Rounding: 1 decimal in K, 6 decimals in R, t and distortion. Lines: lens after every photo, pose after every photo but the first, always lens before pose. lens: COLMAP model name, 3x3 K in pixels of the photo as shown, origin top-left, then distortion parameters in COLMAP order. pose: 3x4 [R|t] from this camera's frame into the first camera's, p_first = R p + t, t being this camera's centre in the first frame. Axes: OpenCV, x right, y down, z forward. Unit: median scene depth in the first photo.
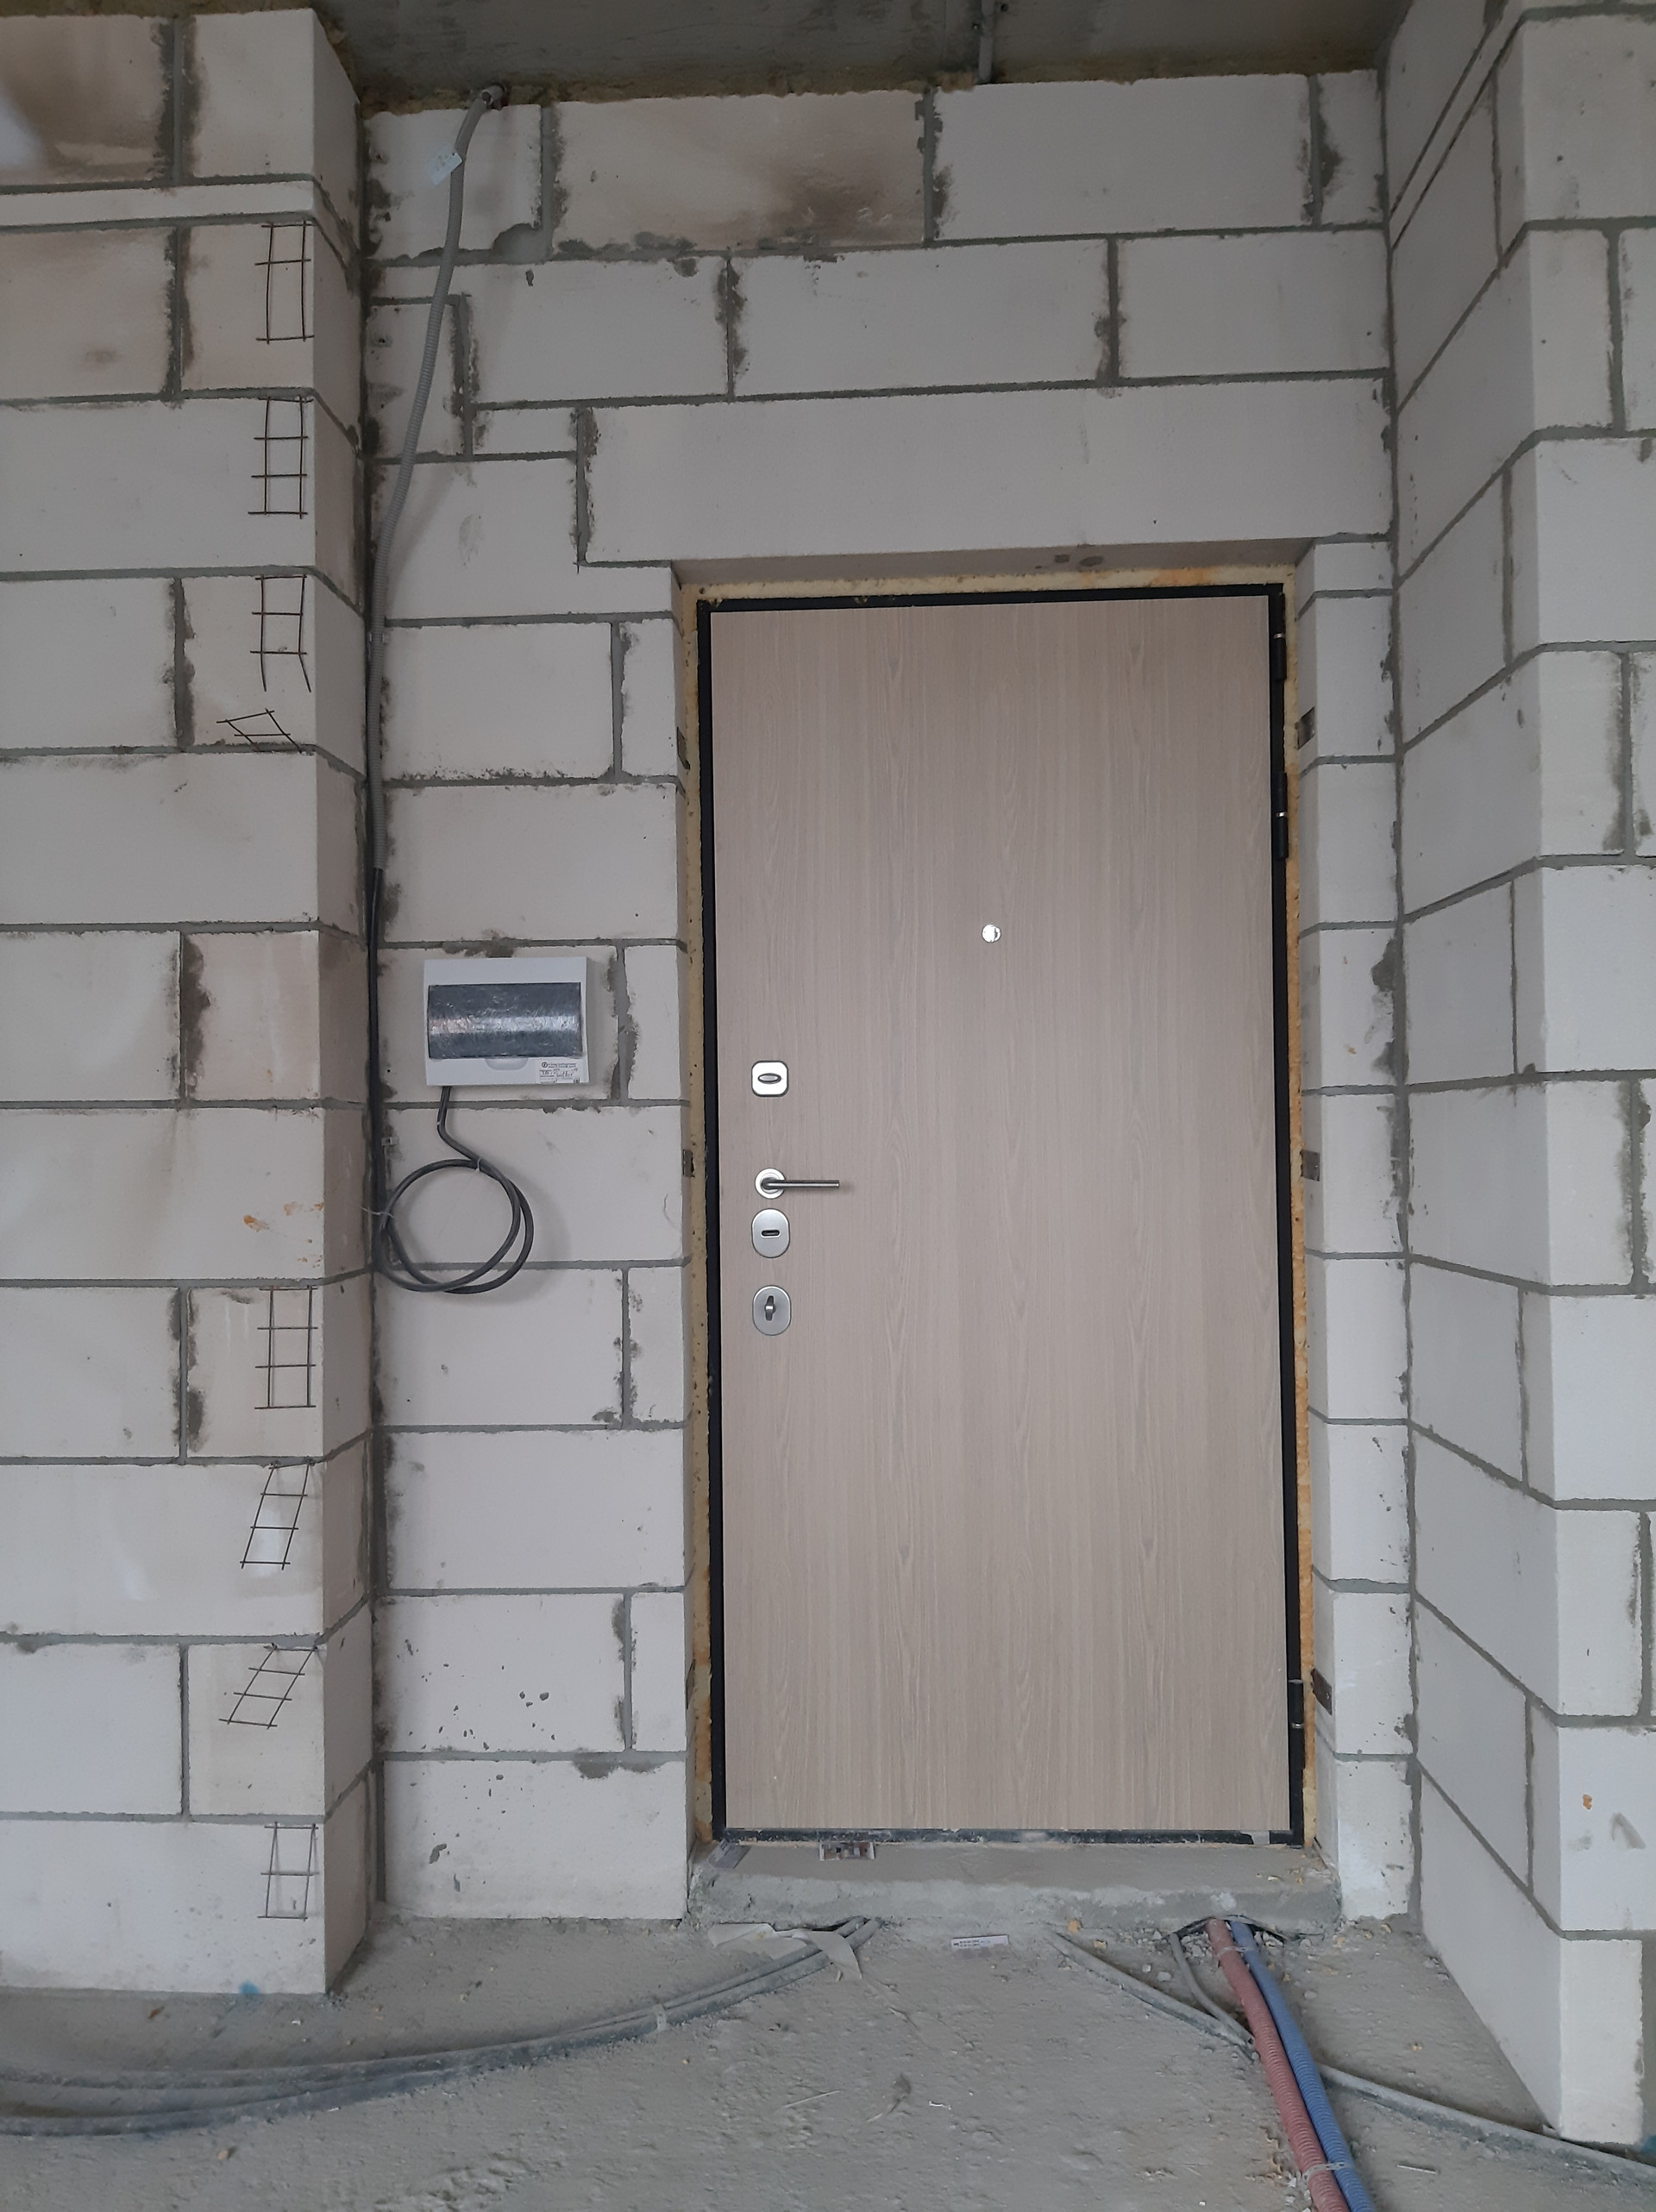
lens RADIAL K [[1661.7, 0, 837.6], [0, 1661.7, 1104.2], [0, 0, 1]] dist [0.018803, -0.000888]
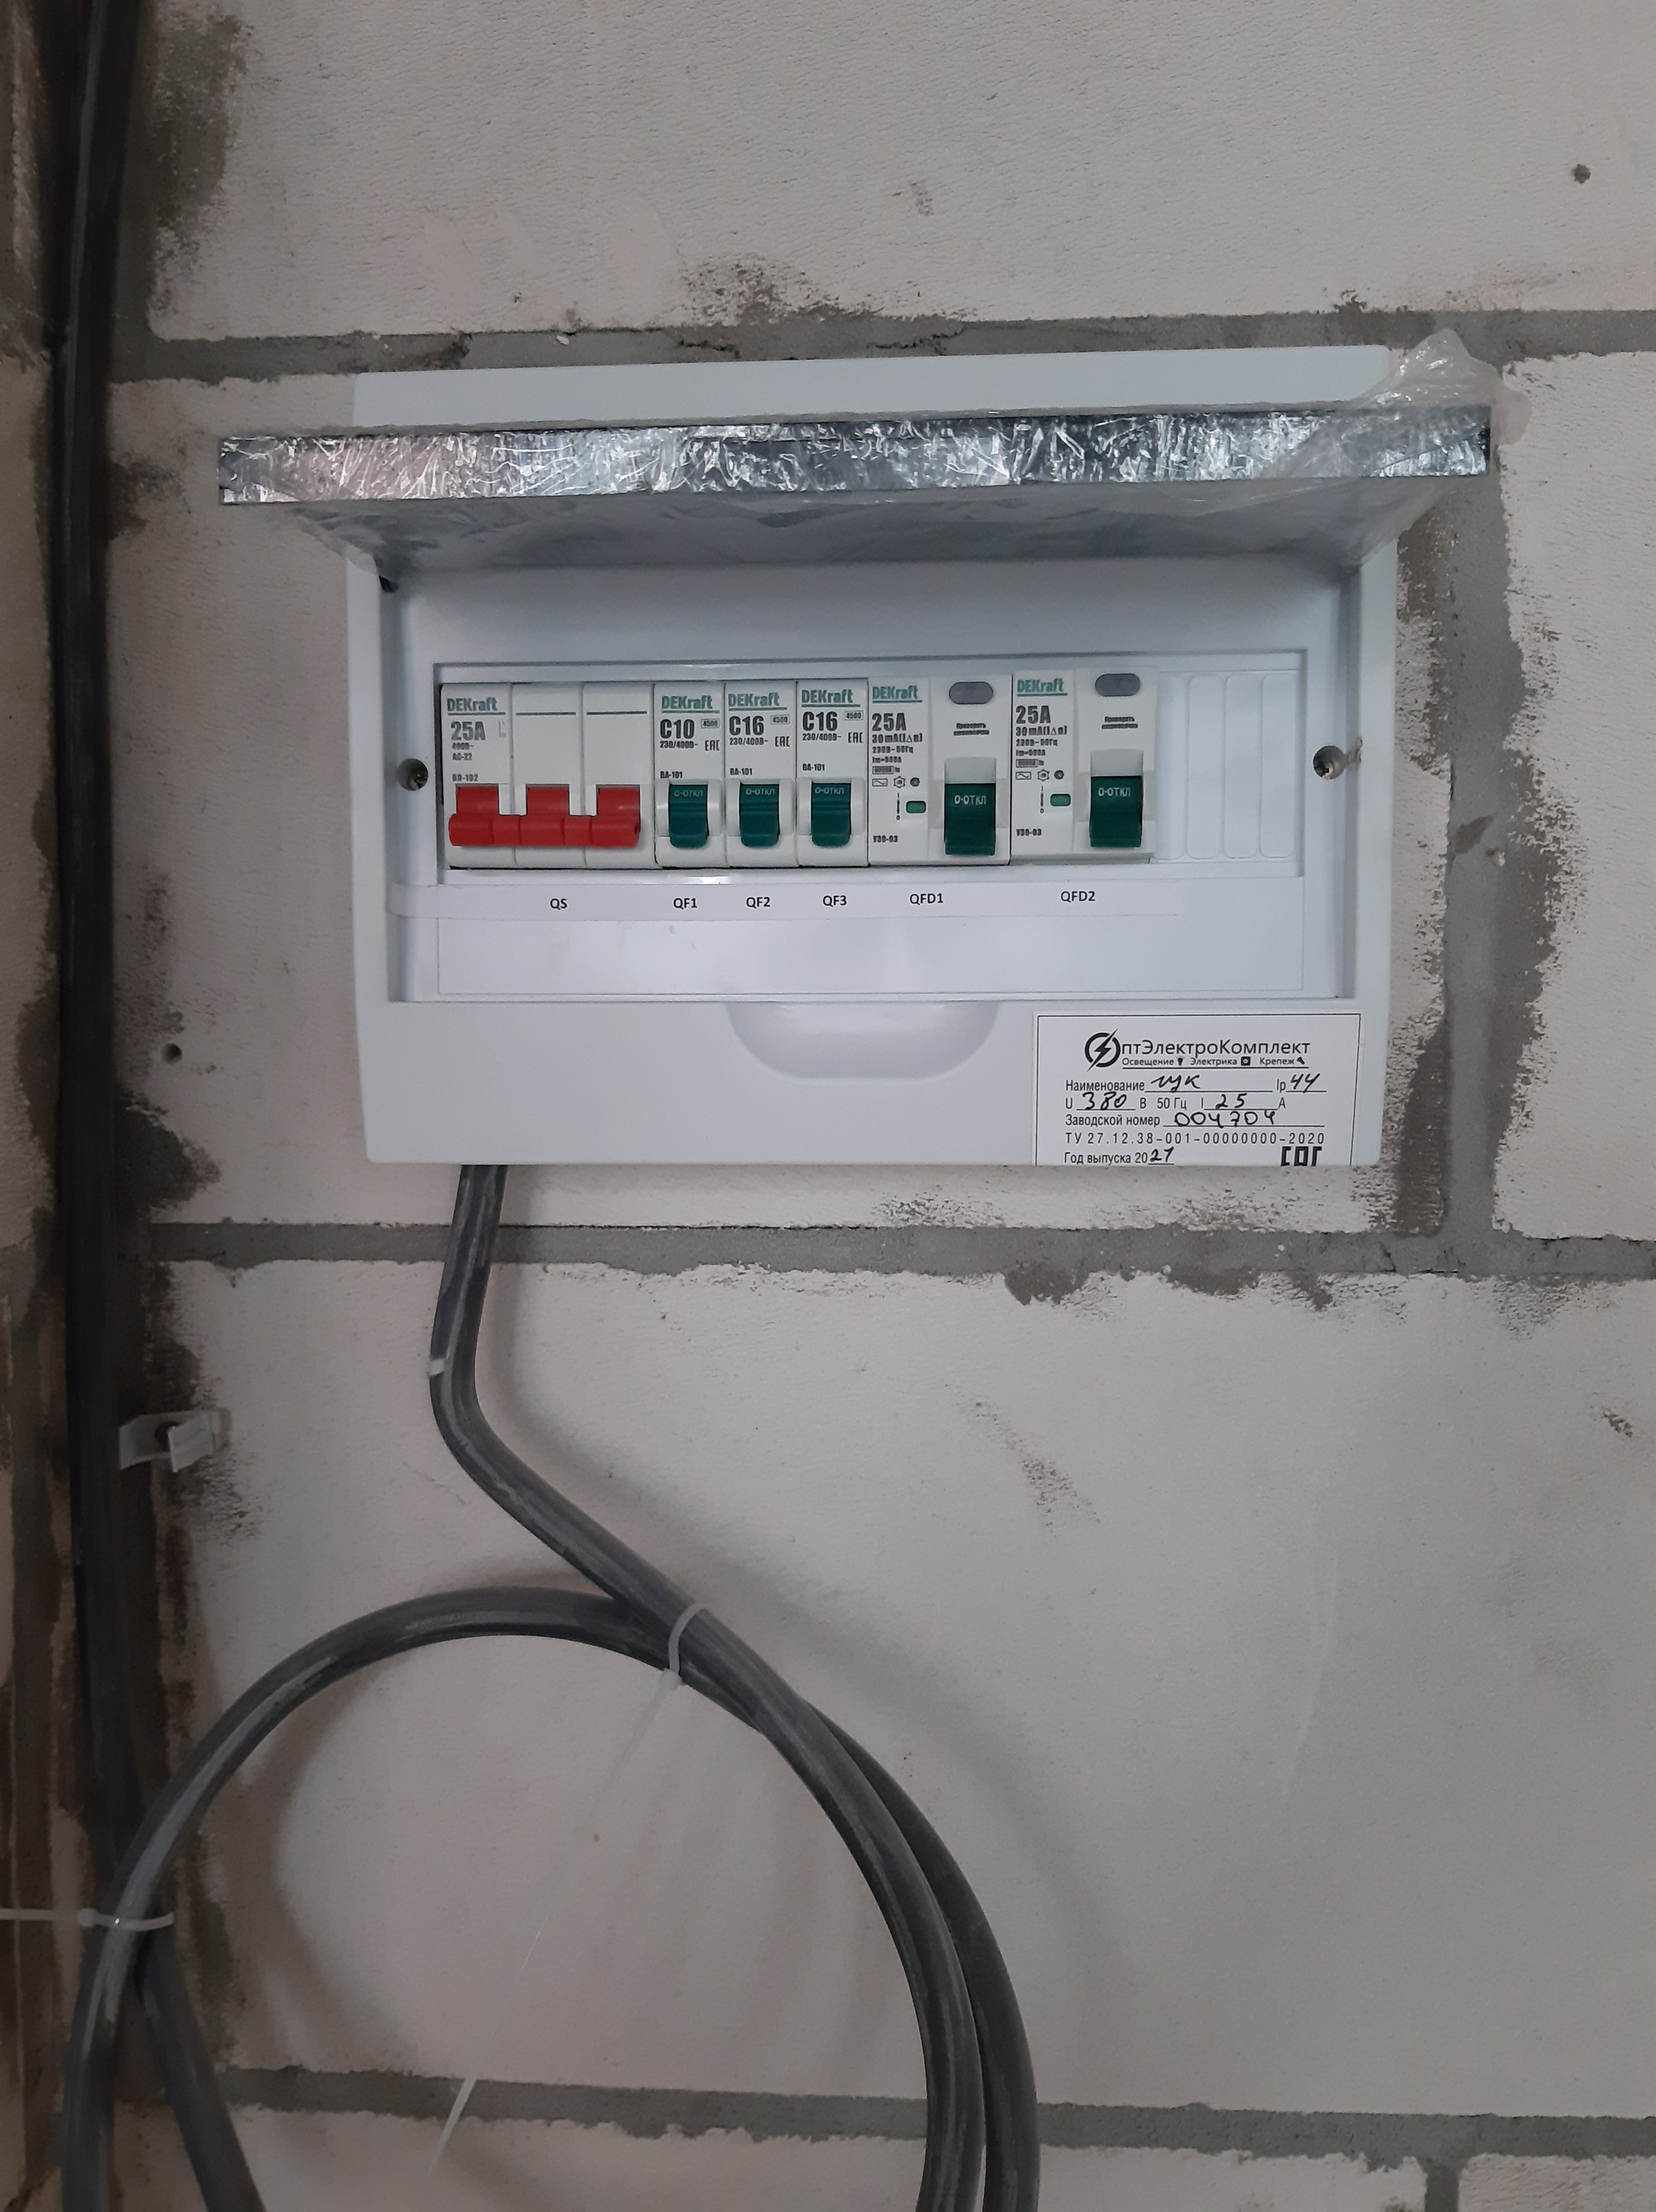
lens RADIAL K [[1661.7, 0, 820.8], [0, 1661.7, 1113.7], [0, 0, 1]] dist [0.018803, -0.000888]
pose [[0.998382, 0.020798, -0.052920, -0.188676], [-0.017084, 0.997422, 0.069700, -0.027365], [0.054233, -0.068683, 0.996163, 0.820400]]
